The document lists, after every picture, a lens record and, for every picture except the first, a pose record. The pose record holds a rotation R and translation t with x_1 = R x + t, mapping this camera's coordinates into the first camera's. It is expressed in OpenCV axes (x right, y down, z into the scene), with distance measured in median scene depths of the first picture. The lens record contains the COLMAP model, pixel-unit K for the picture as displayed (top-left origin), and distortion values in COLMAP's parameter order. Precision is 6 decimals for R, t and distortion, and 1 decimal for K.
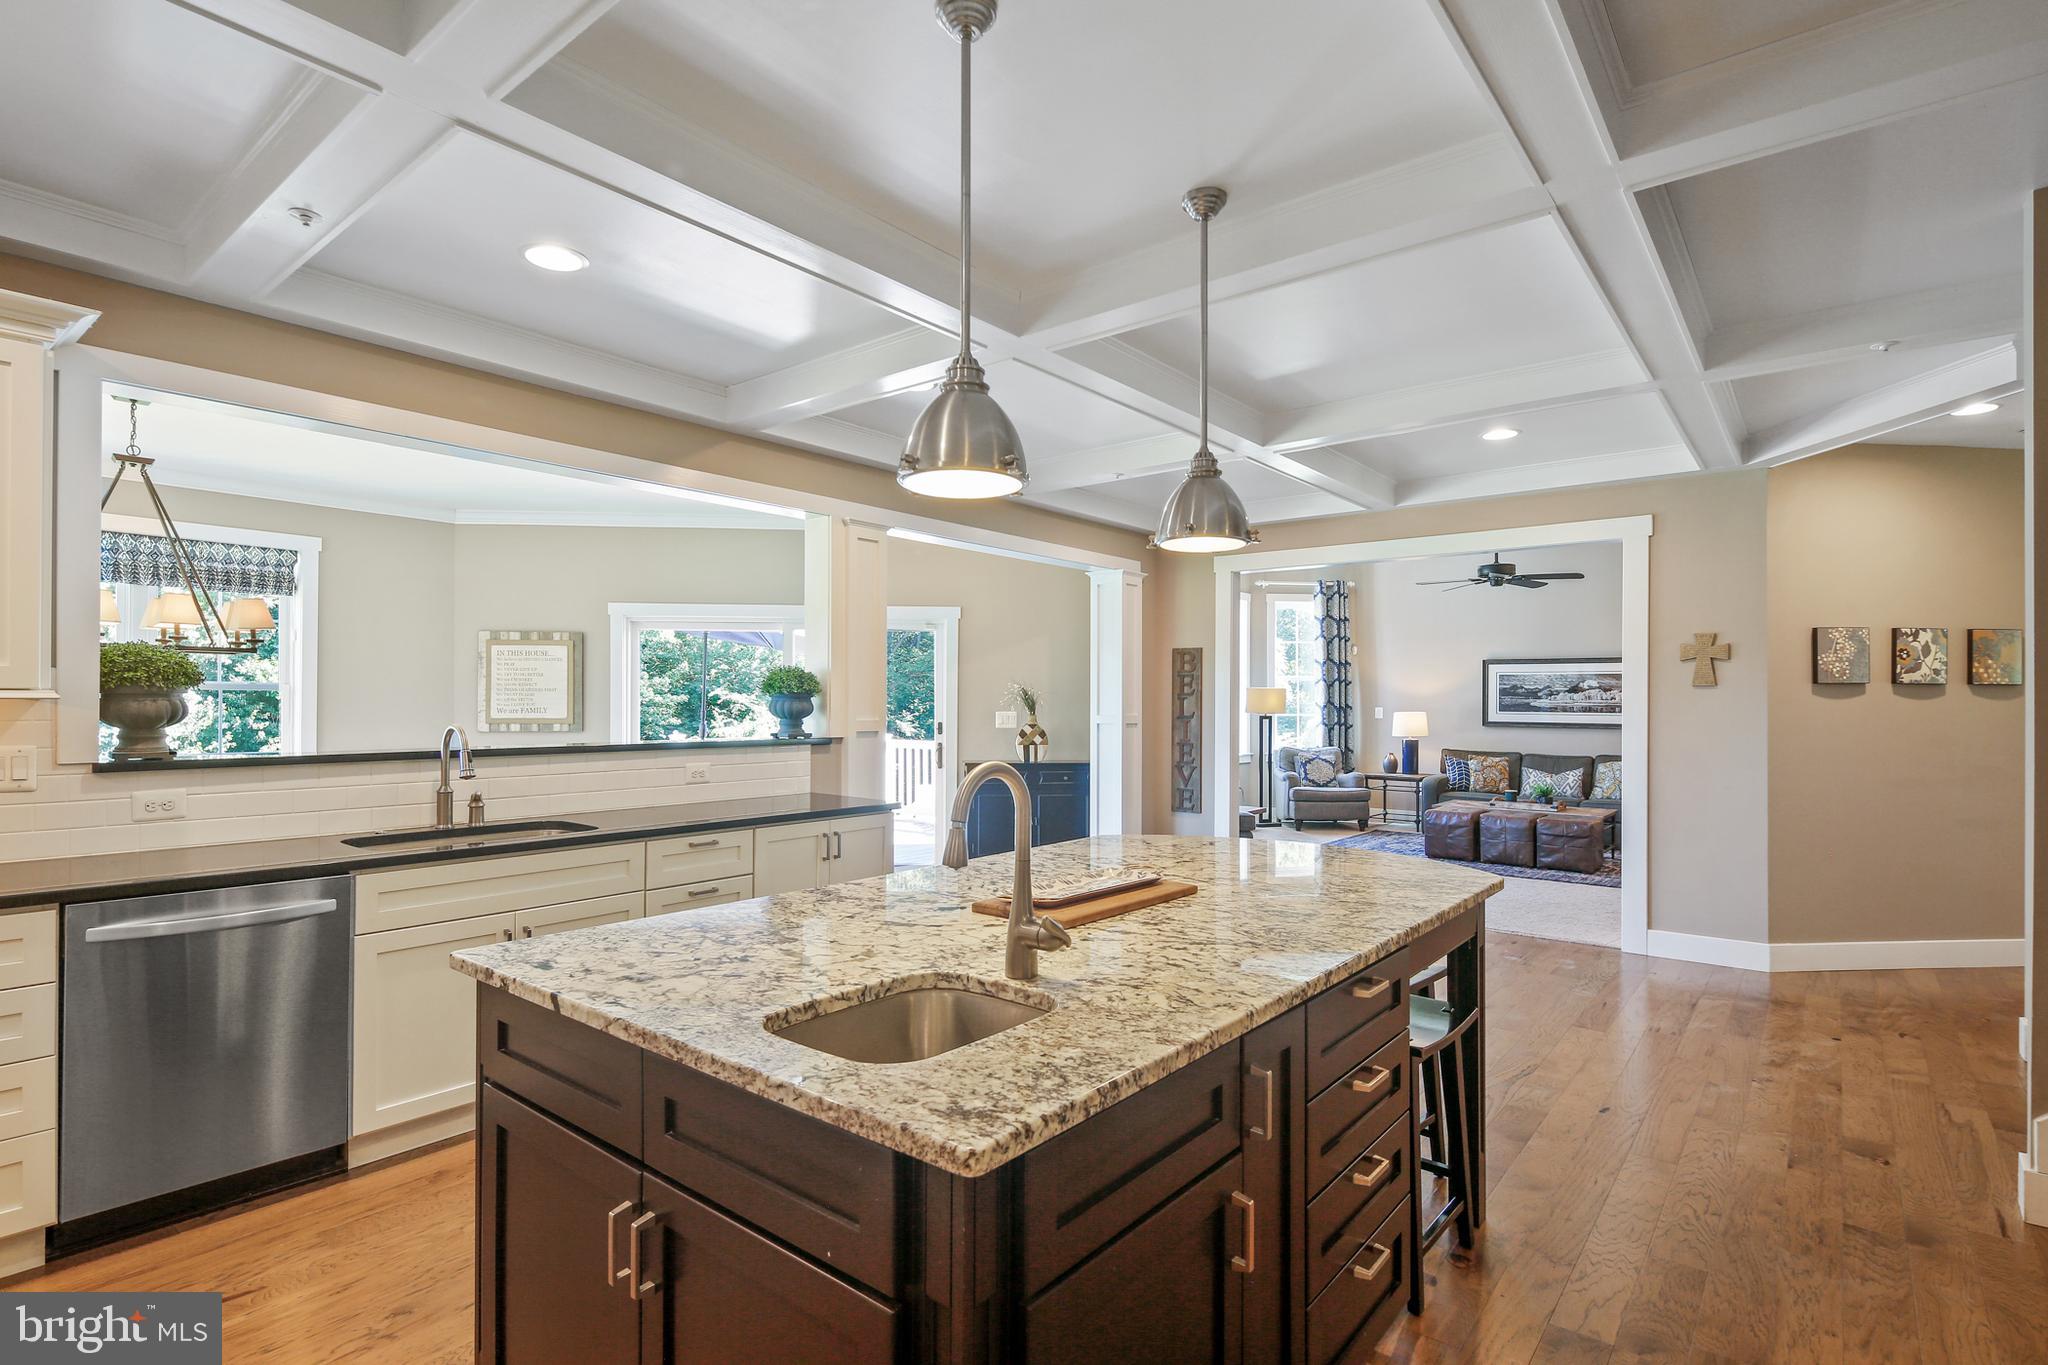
lens RADIAL K [[998.9, 0, 1024.5], [0, 998.9, 690.8], [0, 0, 1]] dist [0.001522, -0.001755]
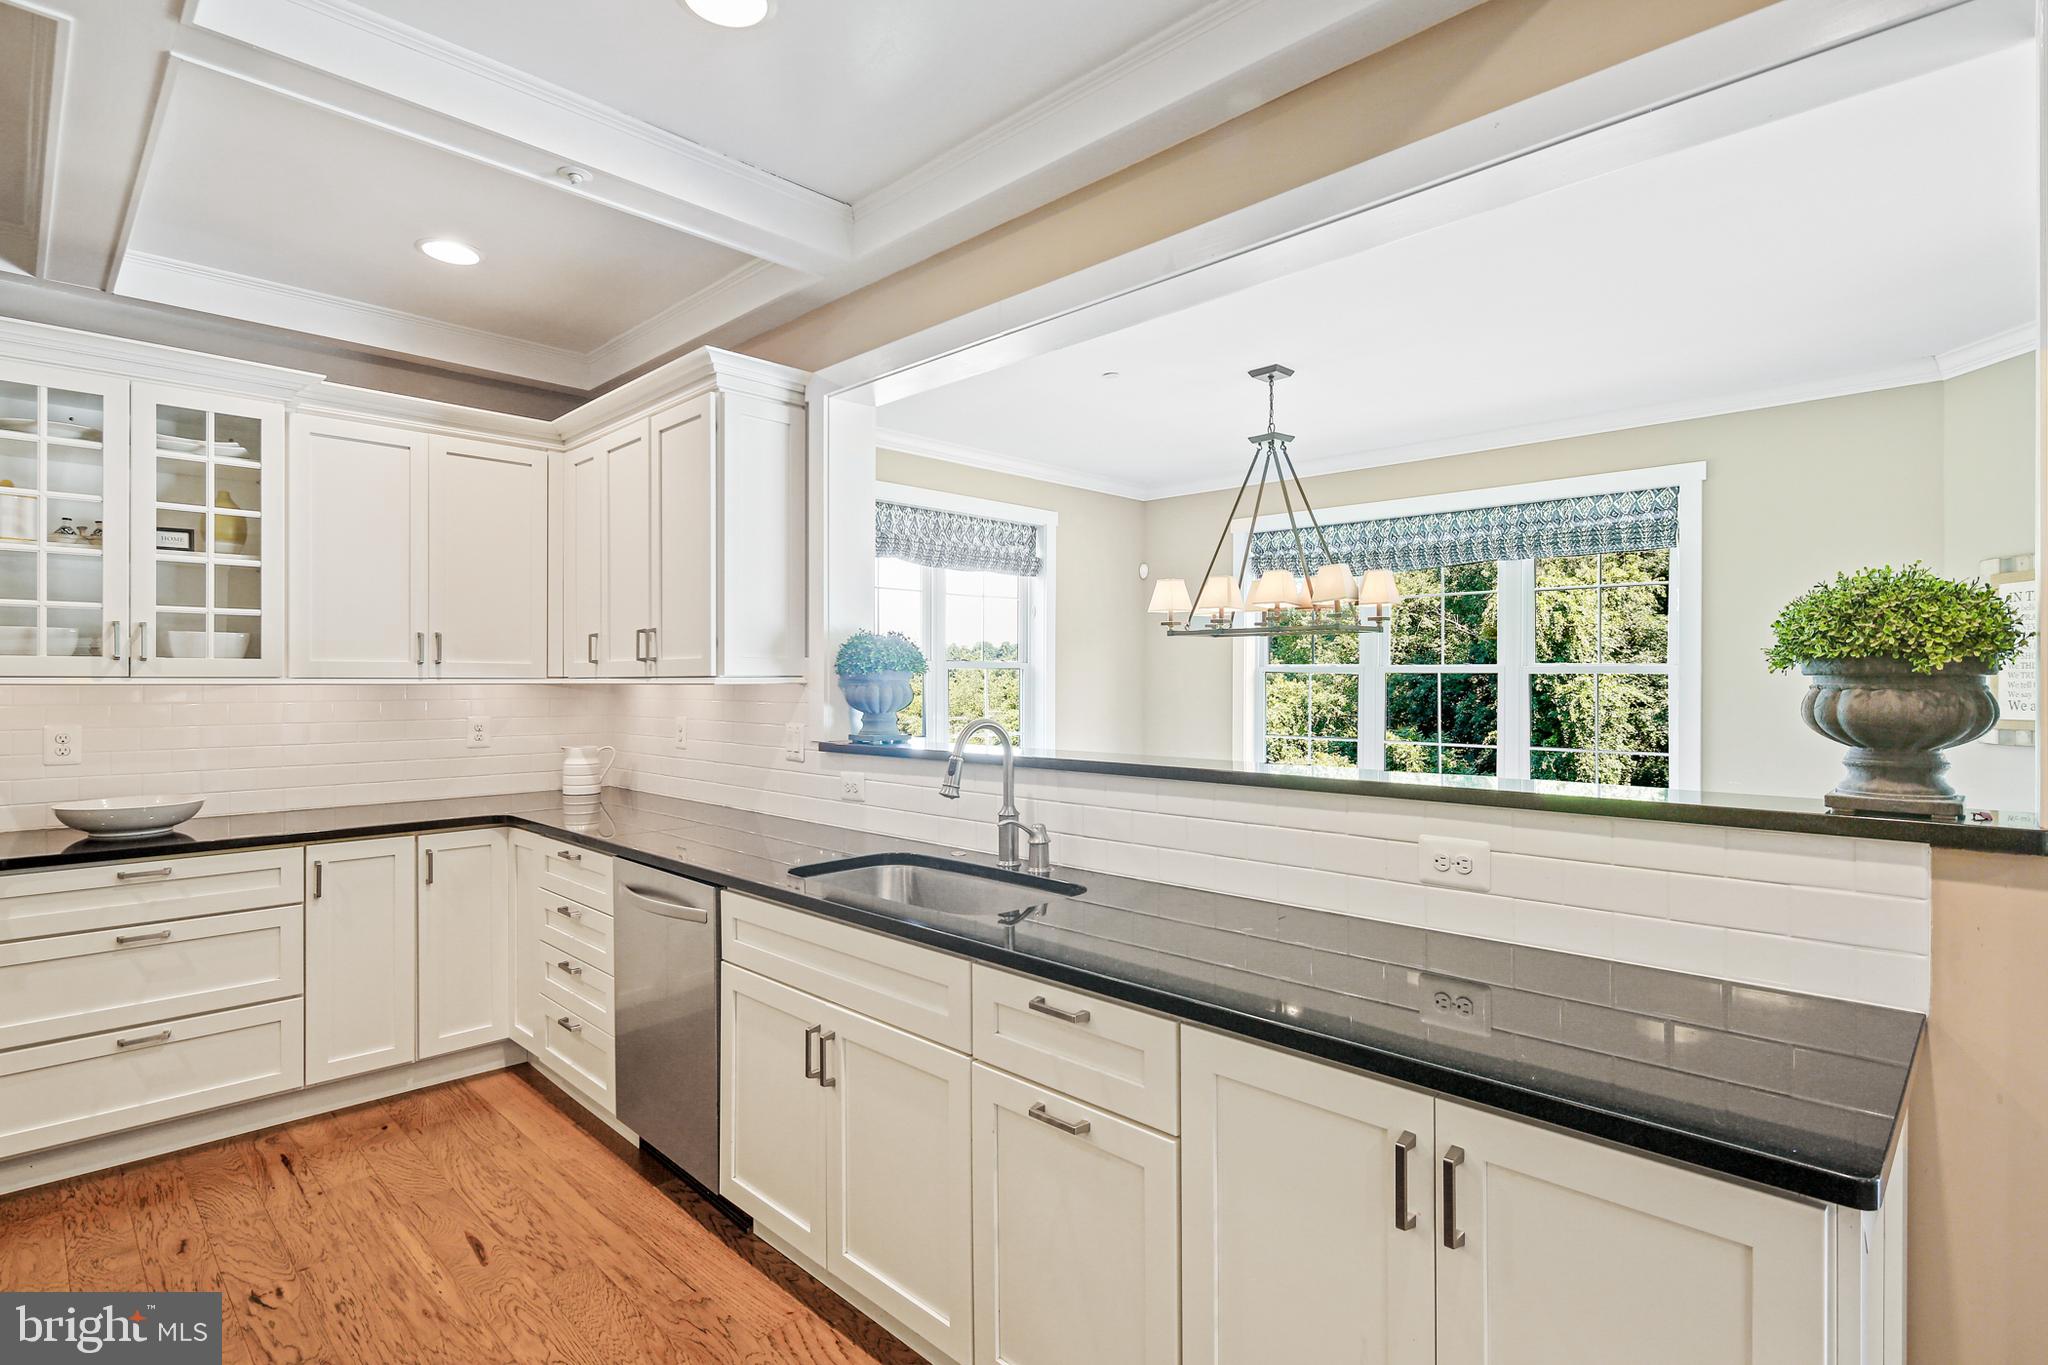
lens RADIAL K [[998.9, 0, 1025.2], [0, 998.9, 685.5], [0, 0, 1]] dist [0.001522, -0.001755]
pose [[-0.098165, -0.000566, -0.995170, 0.087905], [0.010234, 0.999946, -0.001578, 0.007761], [0.995118, -0.010340, -0.098154, 0.772575]]
